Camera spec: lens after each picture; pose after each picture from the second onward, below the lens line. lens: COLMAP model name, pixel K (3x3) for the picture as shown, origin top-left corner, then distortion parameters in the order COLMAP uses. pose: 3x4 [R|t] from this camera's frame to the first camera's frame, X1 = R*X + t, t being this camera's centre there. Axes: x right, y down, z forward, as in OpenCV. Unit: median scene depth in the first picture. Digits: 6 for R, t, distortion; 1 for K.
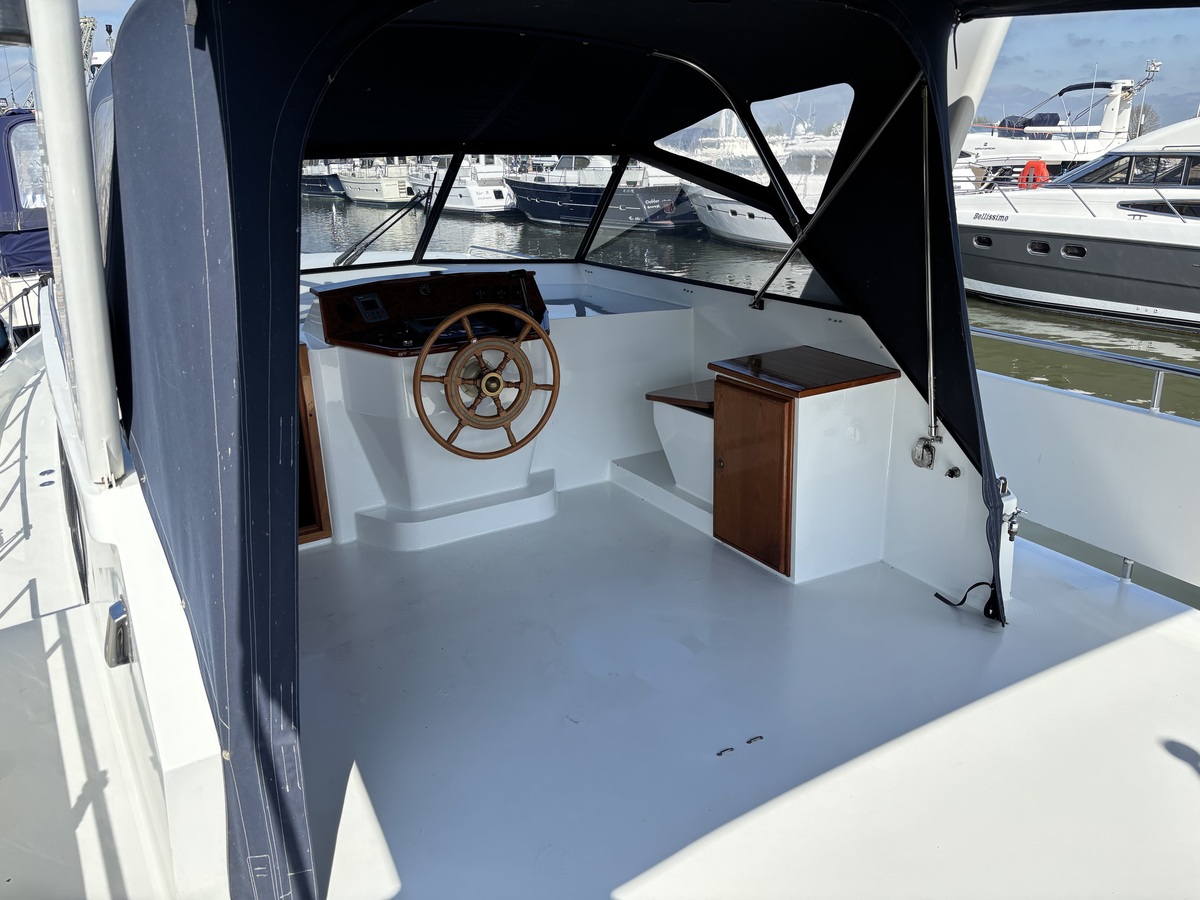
lens RADIAL K [[894.0, 0, 598.5], [0, 894.0, 458.0], [0, 0, 1]] dist [0.023379, -0.022958]
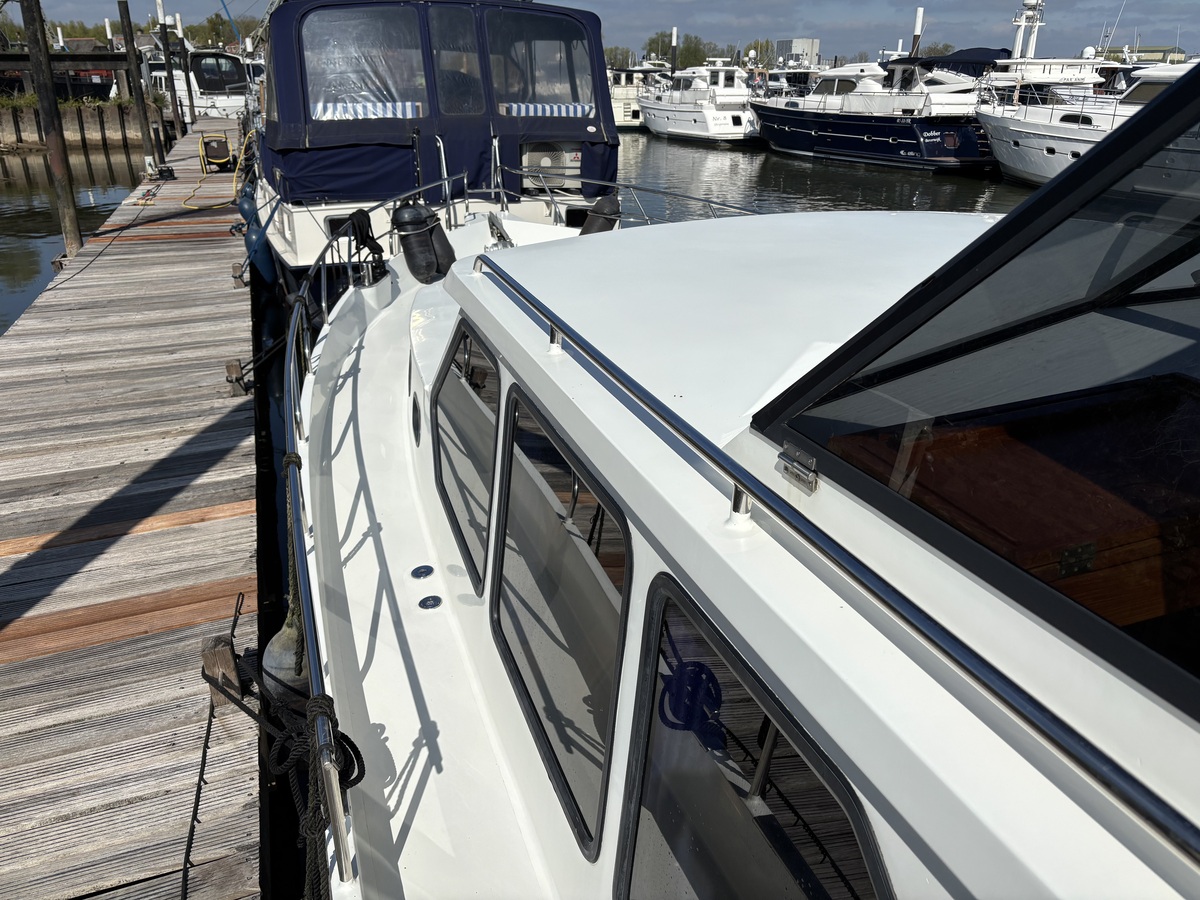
lens RADIAL K [[894.0, 0, 603.7], [0, 894.0, 457.6], [0, 0, 1]] dist [0.023379, -0.022958]
pose [[0.979005, 0.097369, -0.179077, -0.064591], [-0.084071, 0.993209, 0.080421, -0.019232], [0.185691, -0.063678, 0.980543, 0.072281]]
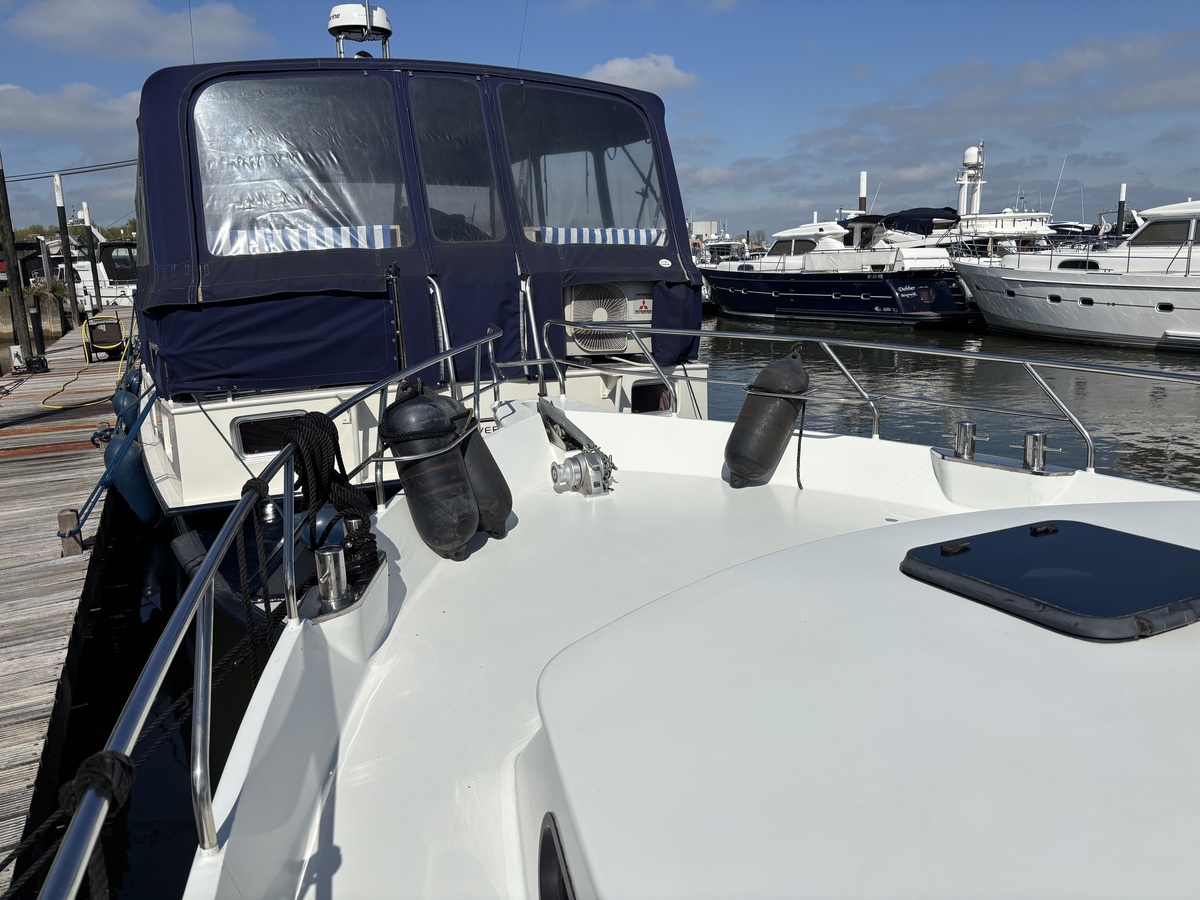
lens RADIAL K [[894.0, 0, 601.8], [0, 894.0, 469.5], [0, 0, 1]] dist [0.023379, -0.022958]
pose [[0.993505, 0.011927, -0.113162, -0.121472], [-0.022626, 0.995340, -0.093739, -0.040684], [0.111517, 0.095691, 0.989145, 0.181034]]
